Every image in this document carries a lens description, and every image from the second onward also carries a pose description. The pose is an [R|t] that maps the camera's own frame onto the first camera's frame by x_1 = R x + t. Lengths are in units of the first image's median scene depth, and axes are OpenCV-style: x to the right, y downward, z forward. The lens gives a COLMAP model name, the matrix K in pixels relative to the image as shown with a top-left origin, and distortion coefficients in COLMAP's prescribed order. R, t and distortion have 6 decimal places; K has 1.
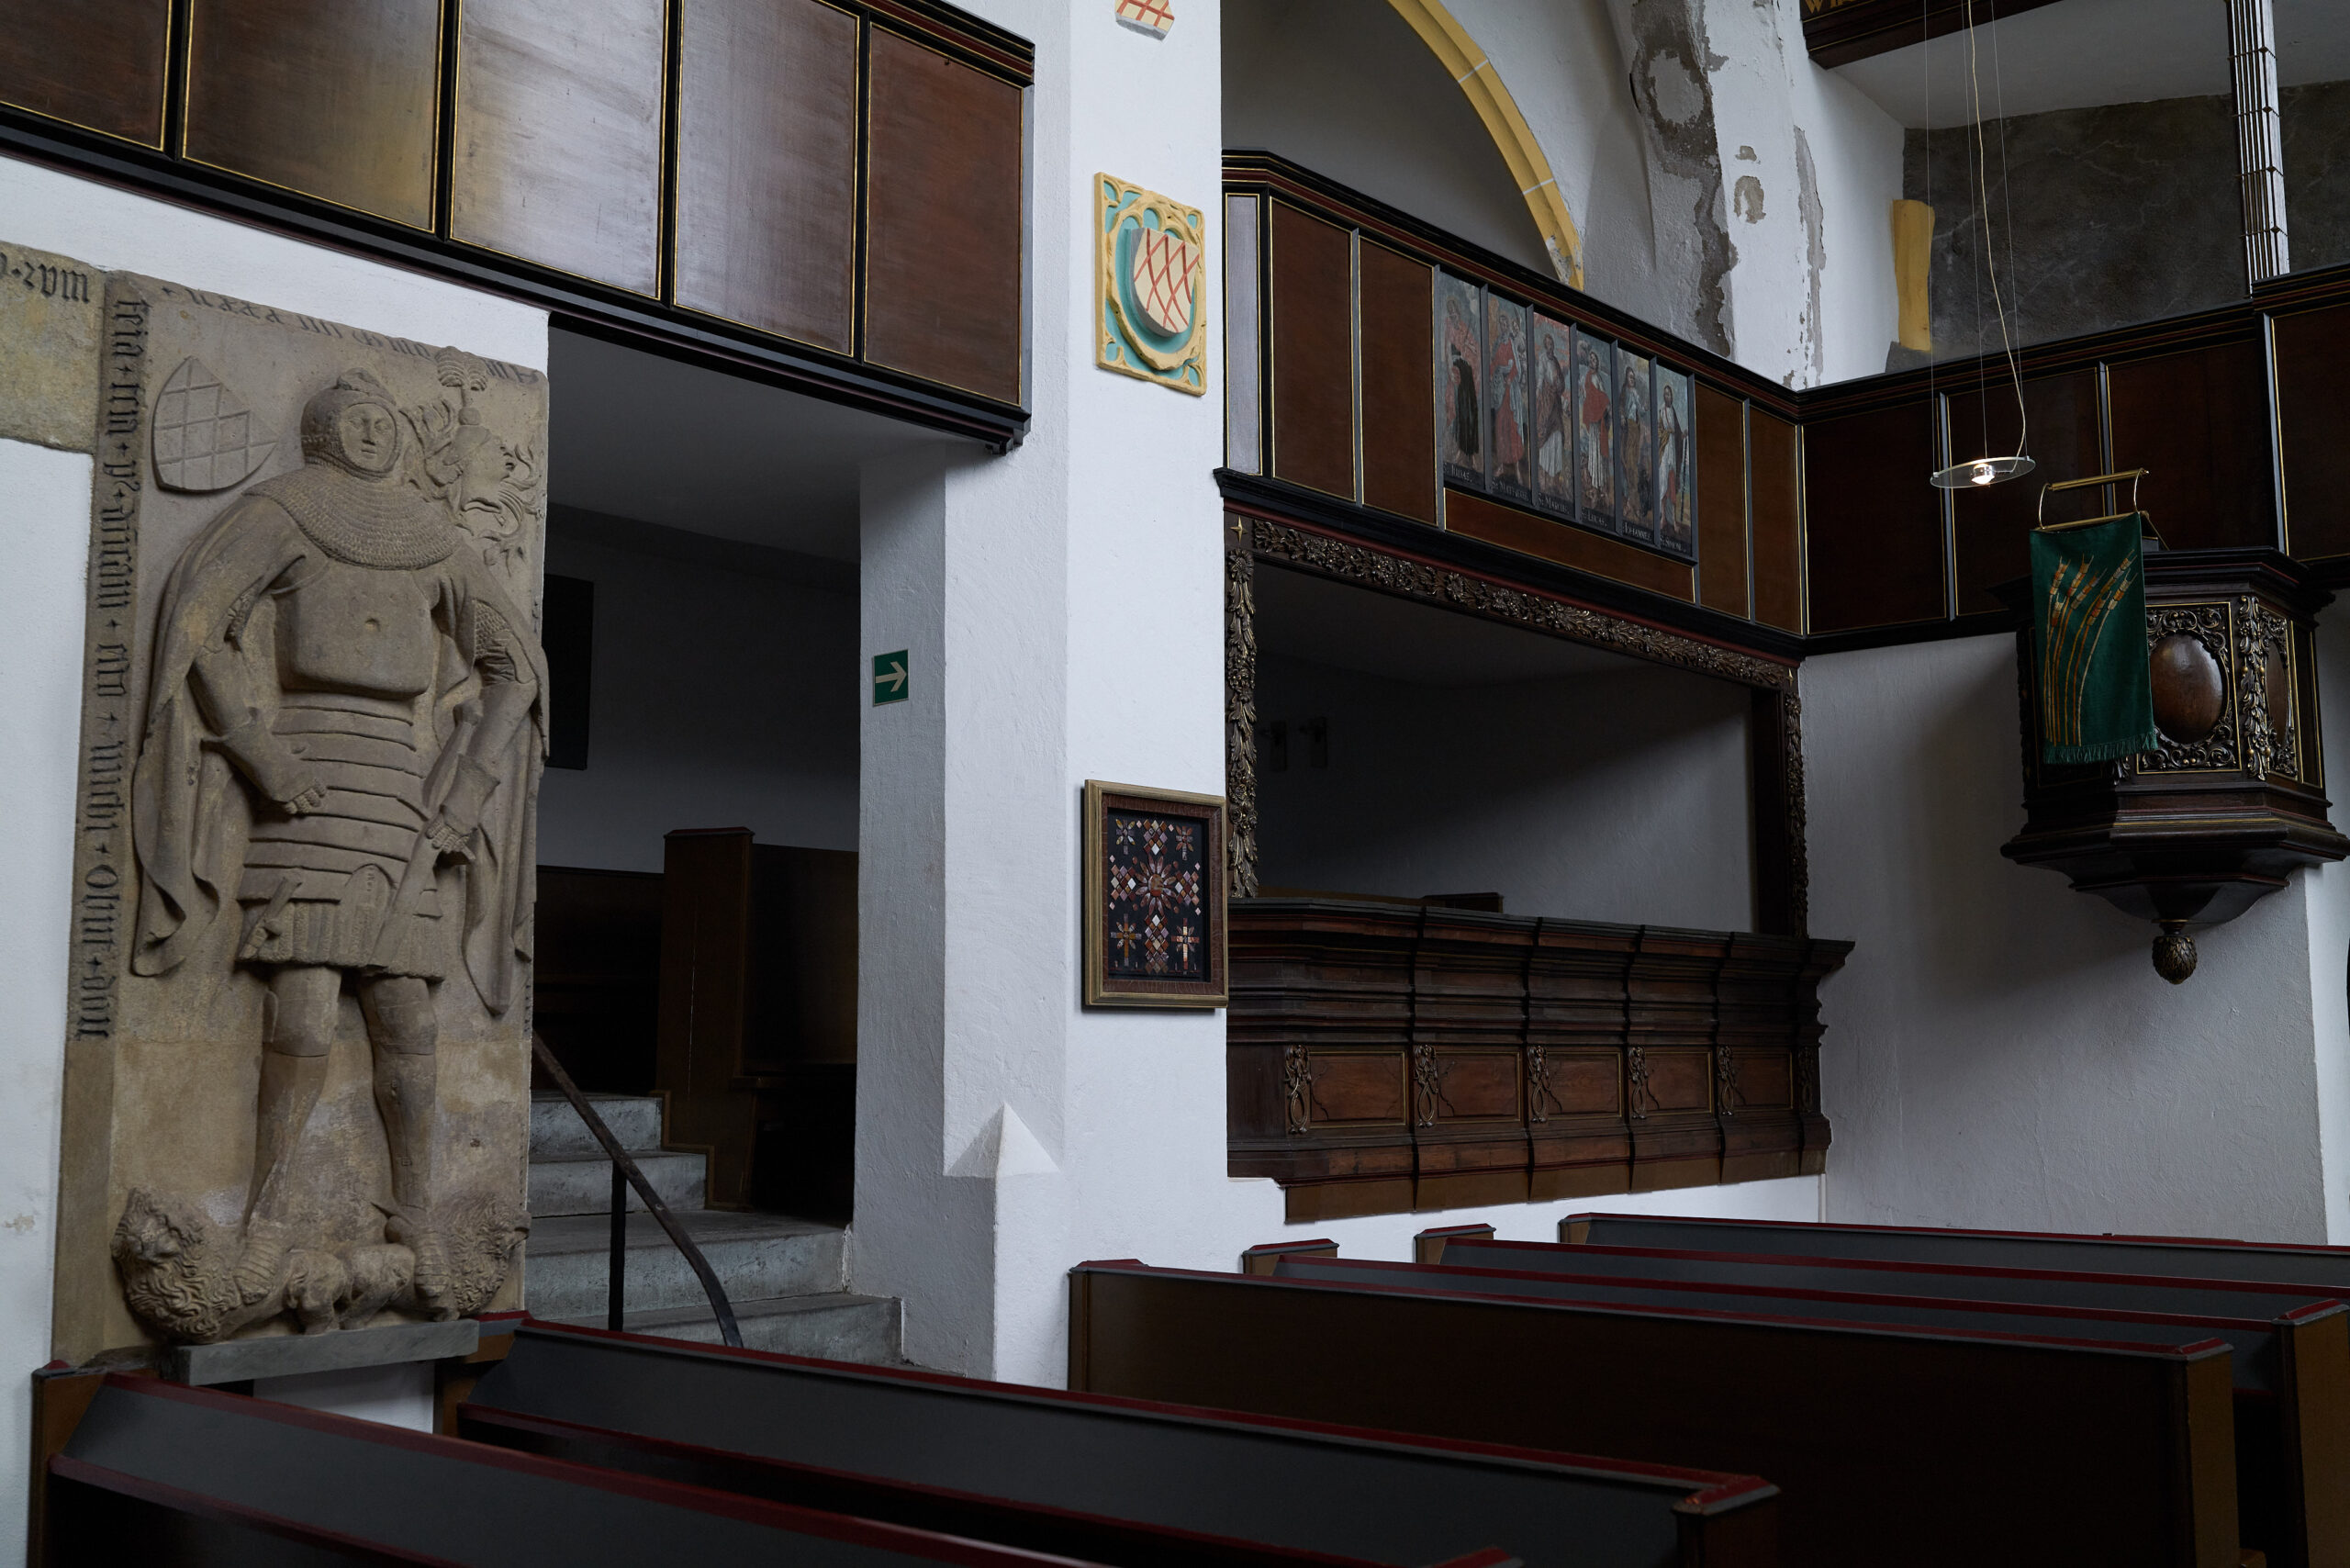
lens RADIAL K [[2302.9, 0, 1175.0], [0, 2302.9, 784.0], [0, 0, 1]] dist [-0.005354, 0.007512]
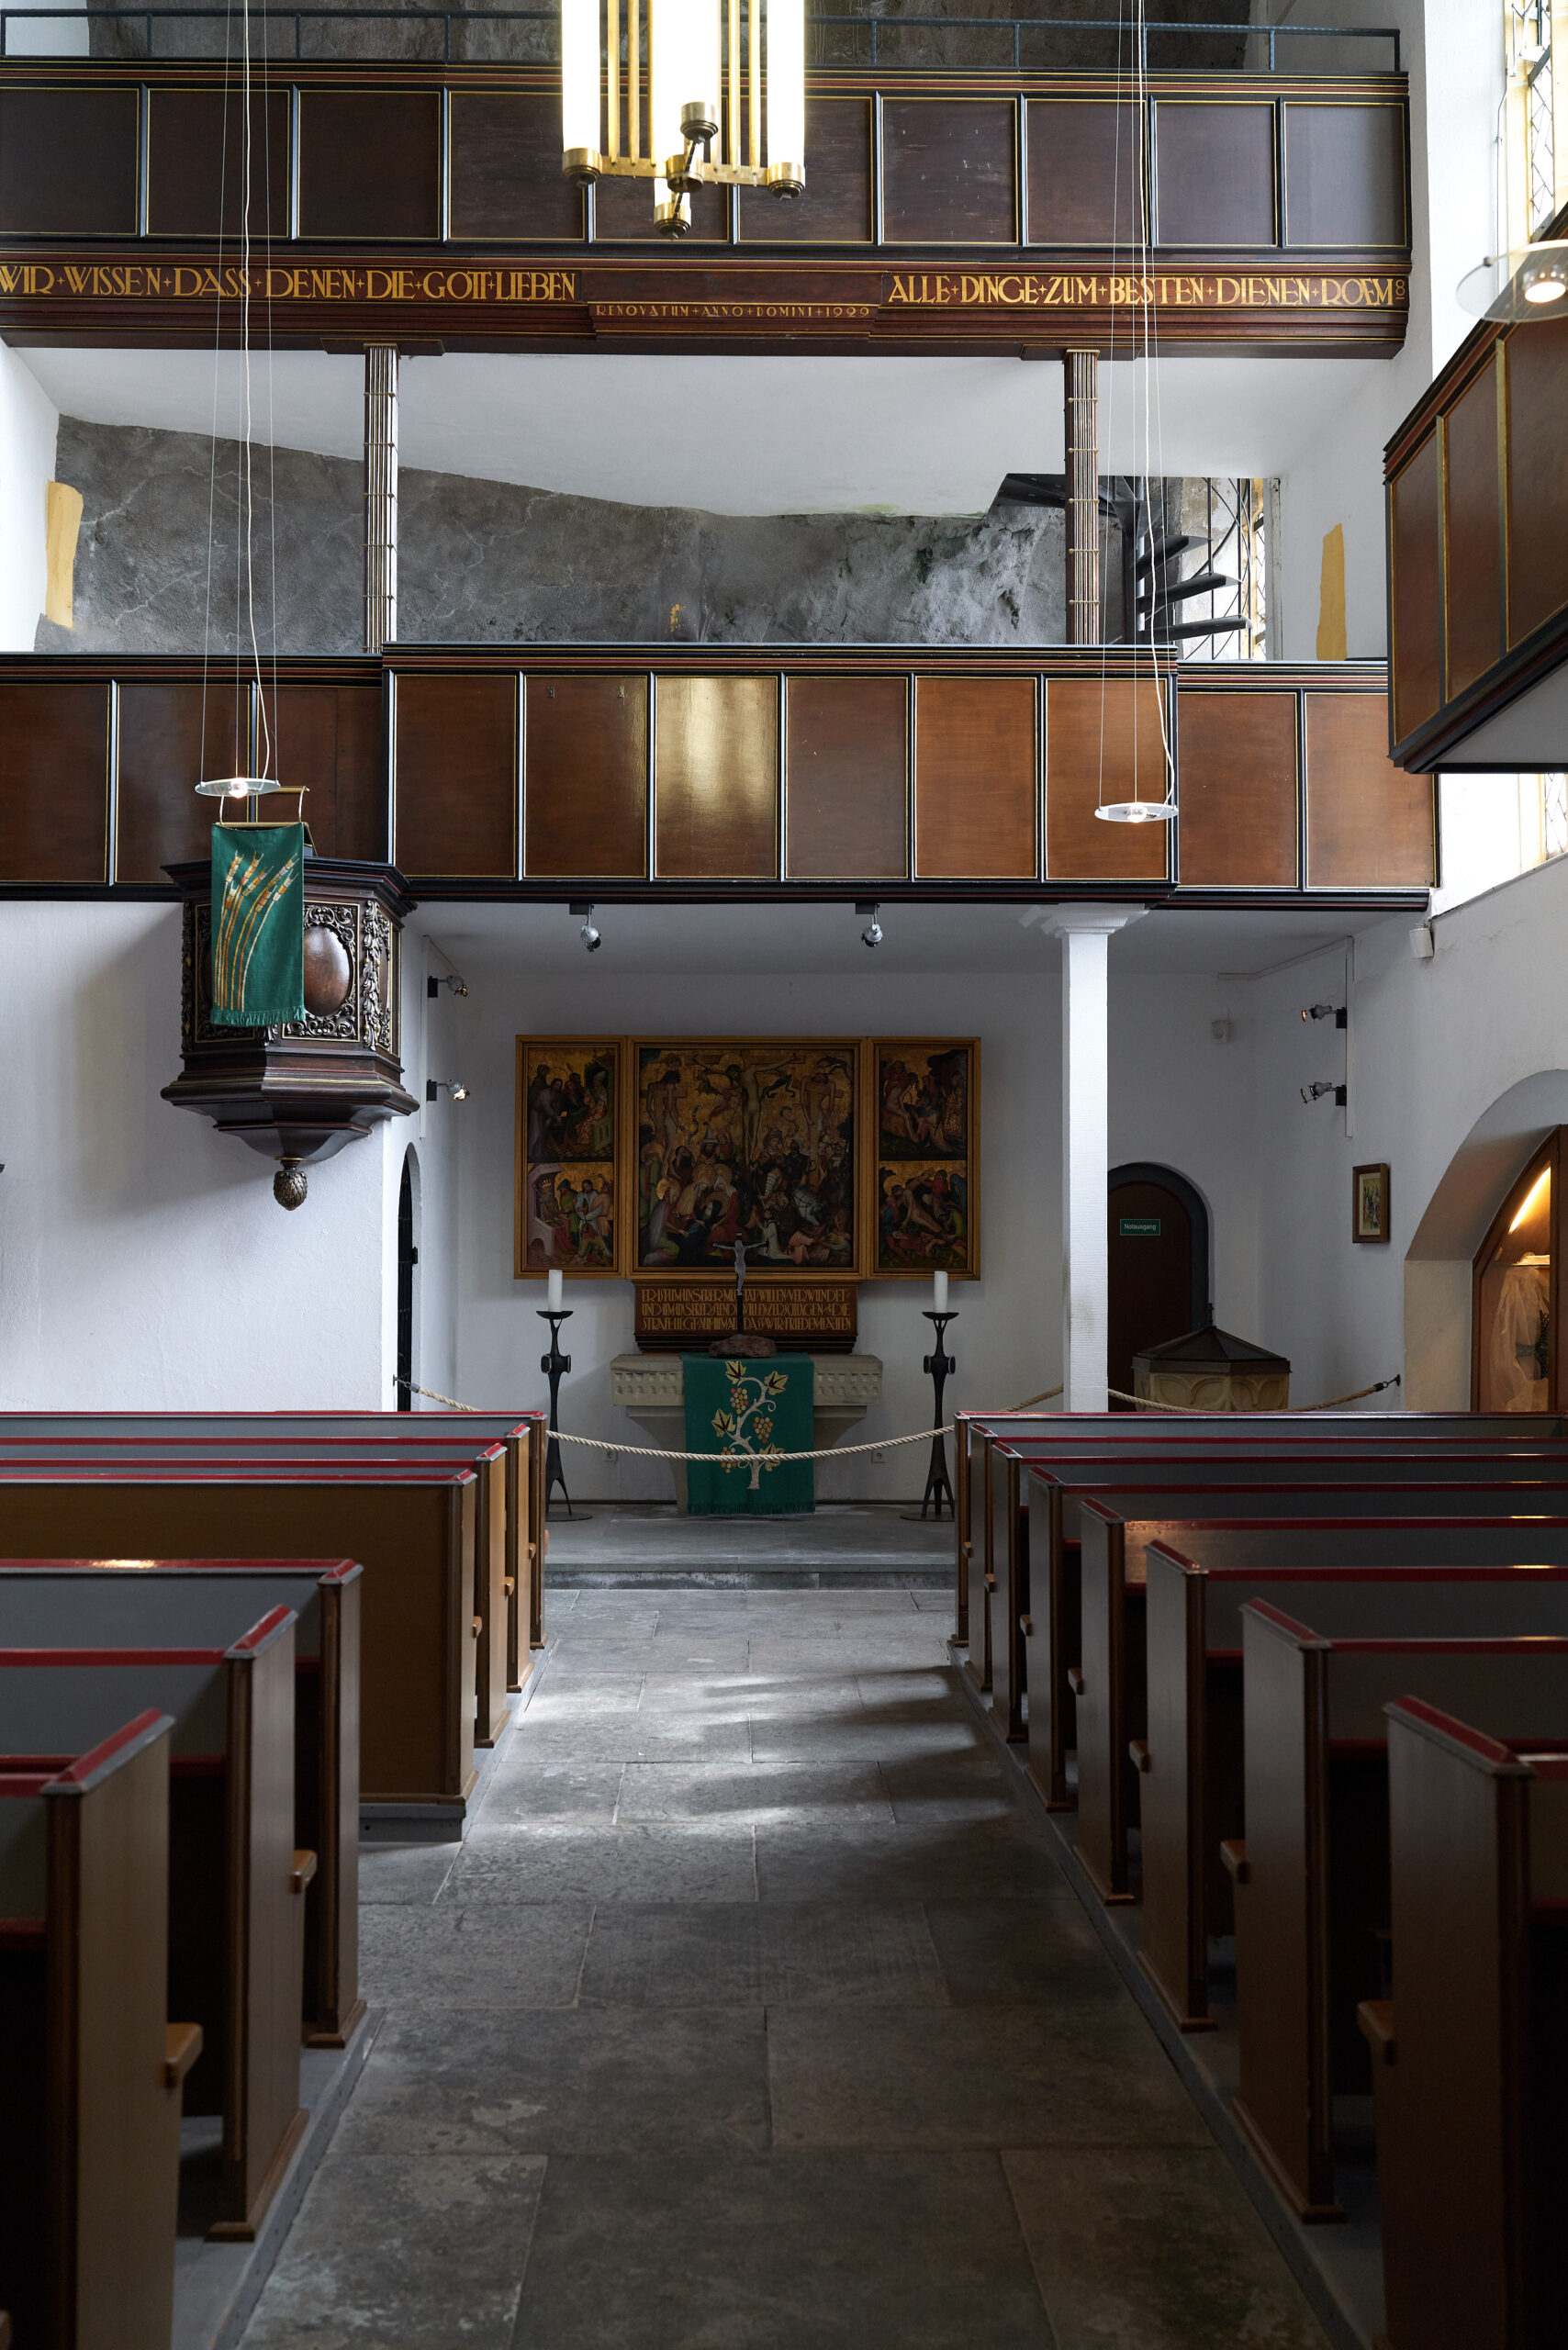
lens RADIAL K [[2302.9, 0, 752.4], [0, 2302.9, 1206.5], [0, 0, 1]] dist [-0.005354, 0.007512]
pose [[0.754620, 0.022140, 0.655788, -0.182695], [-0.082509, 0.994700, 0.061361, -0.010537], [-0.650954, -0.100413, 0.752447, -0.082680]]
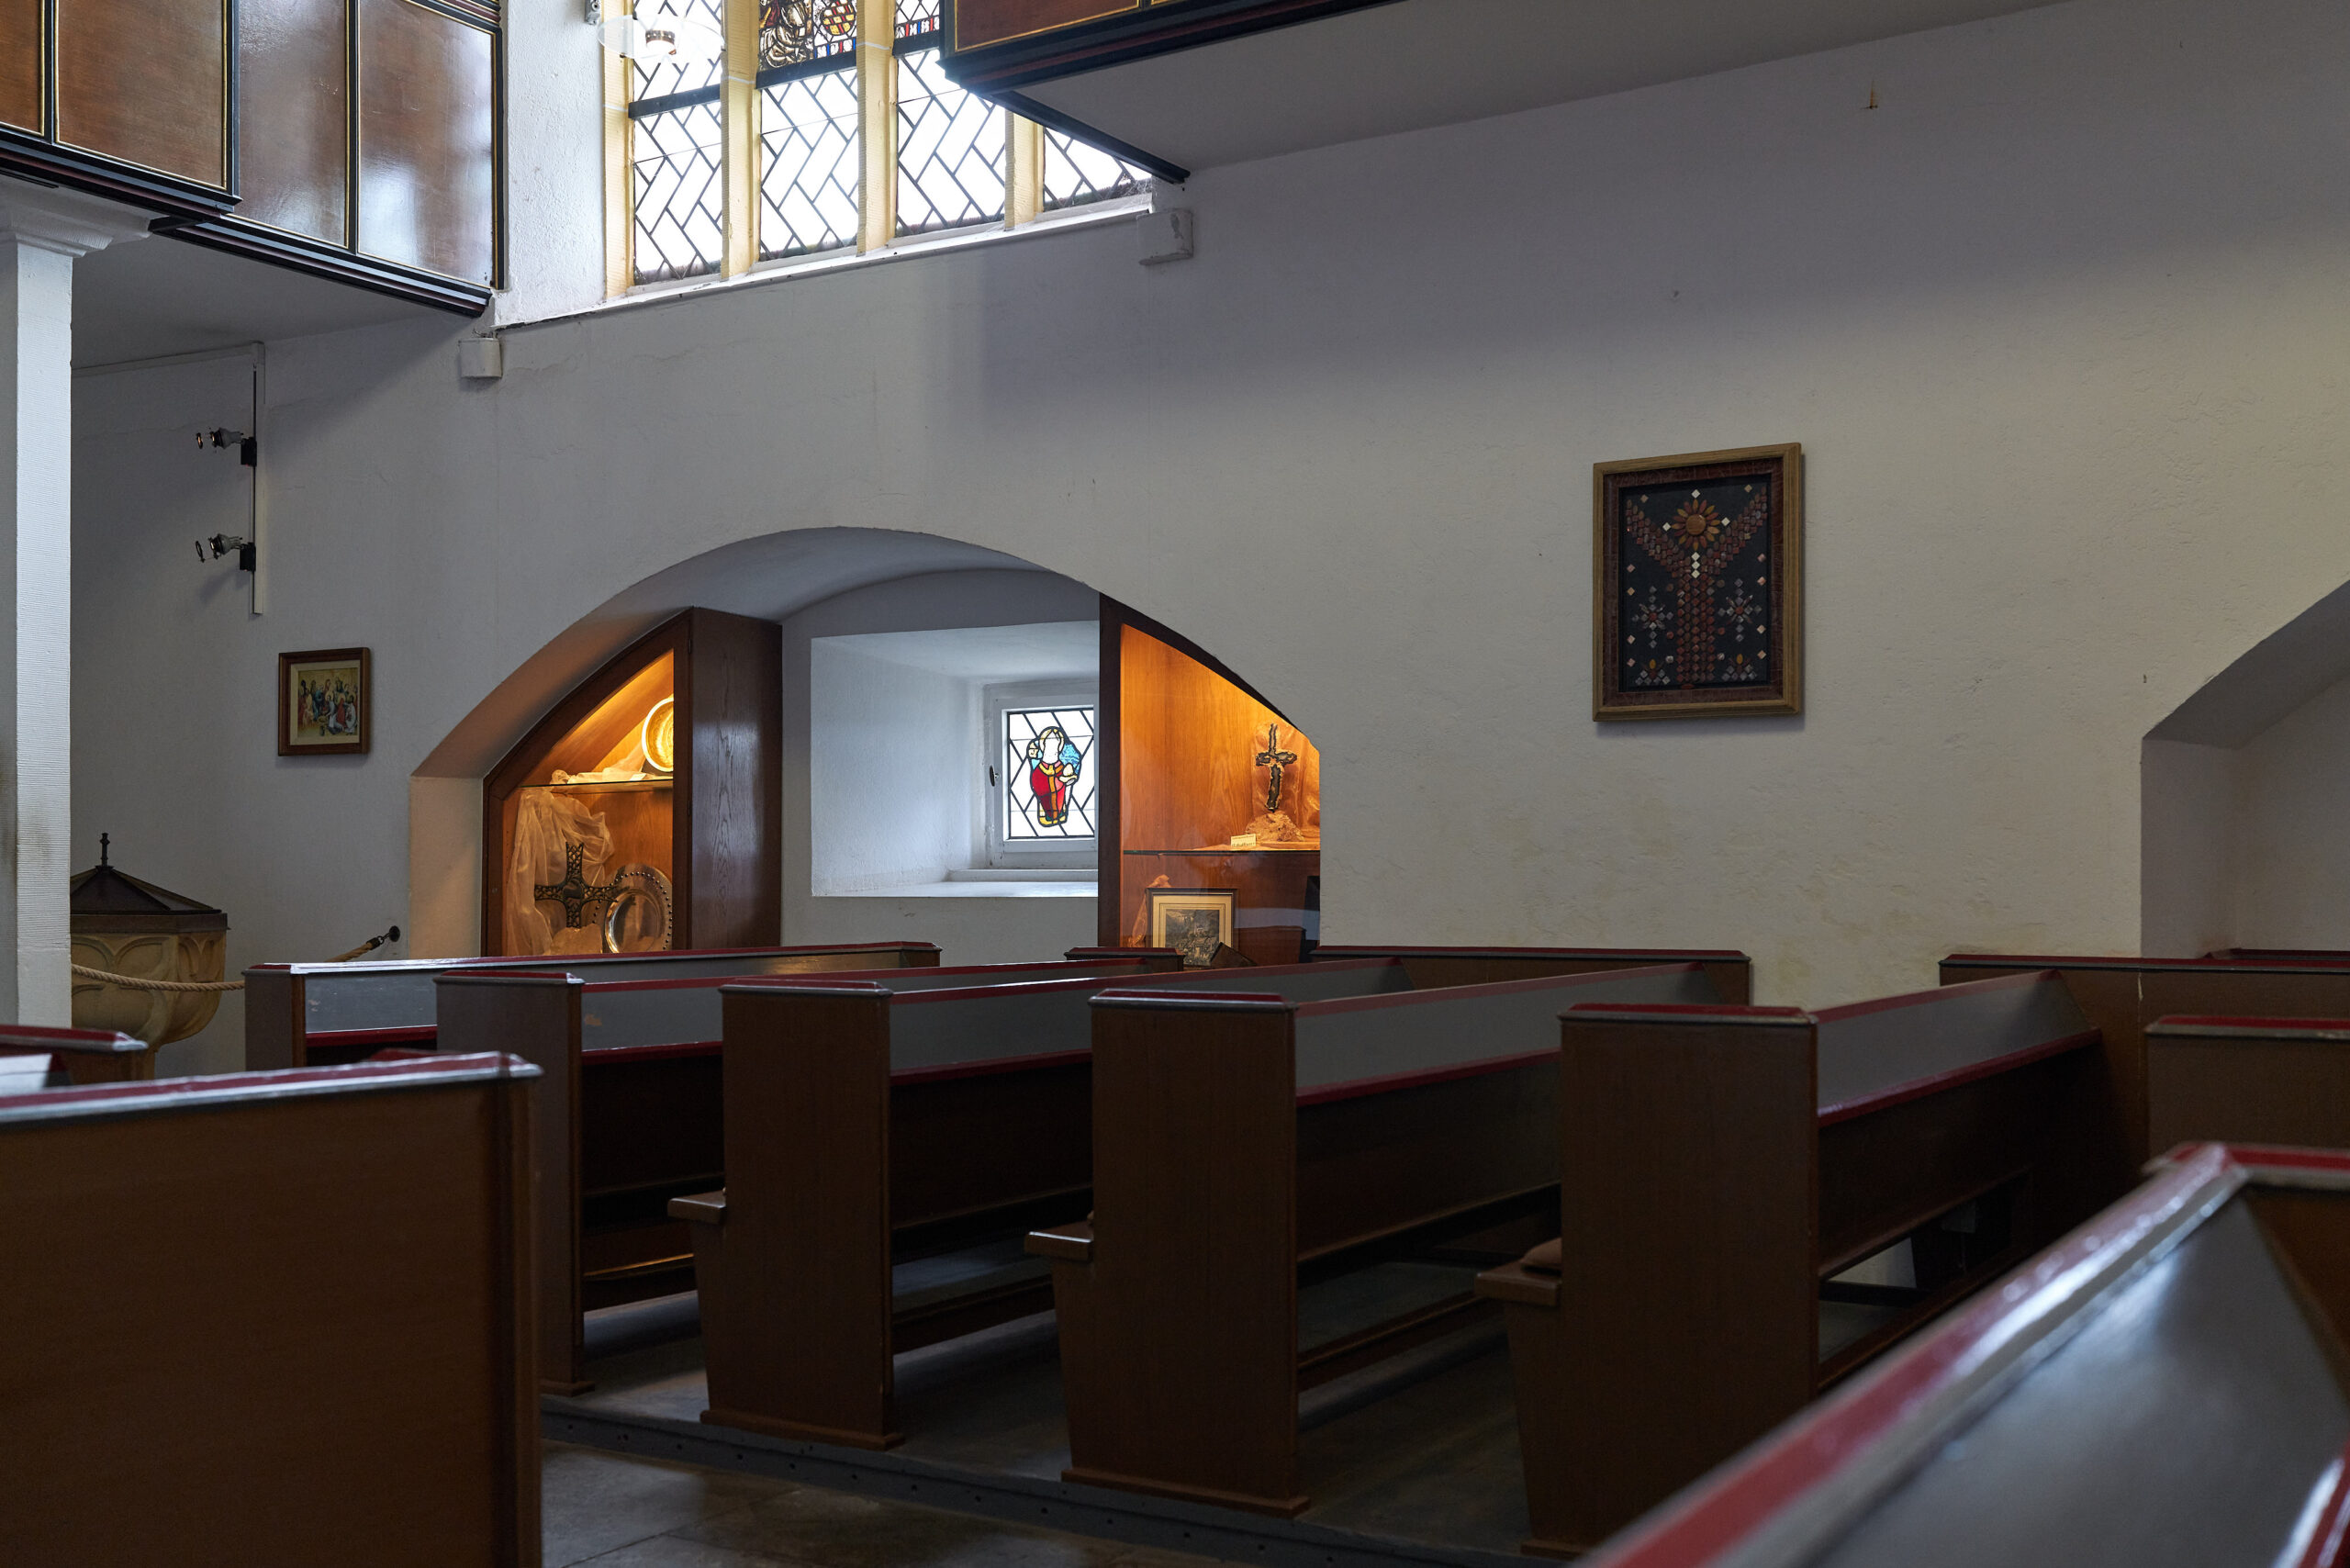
lens RADIAL K [[2344.8, 0, 1174.8], [0, 2344.8, 881.2], [0, 0, 1]] dist [-0.007027, 0.000471]
pose [[-0.154552, 0.006785, 0.987961, -0.094467], [-0.117646, 0.992735, -0.025222, 0.101510], [-0.980955, -0.120127, -0.152631, 0.484309]]
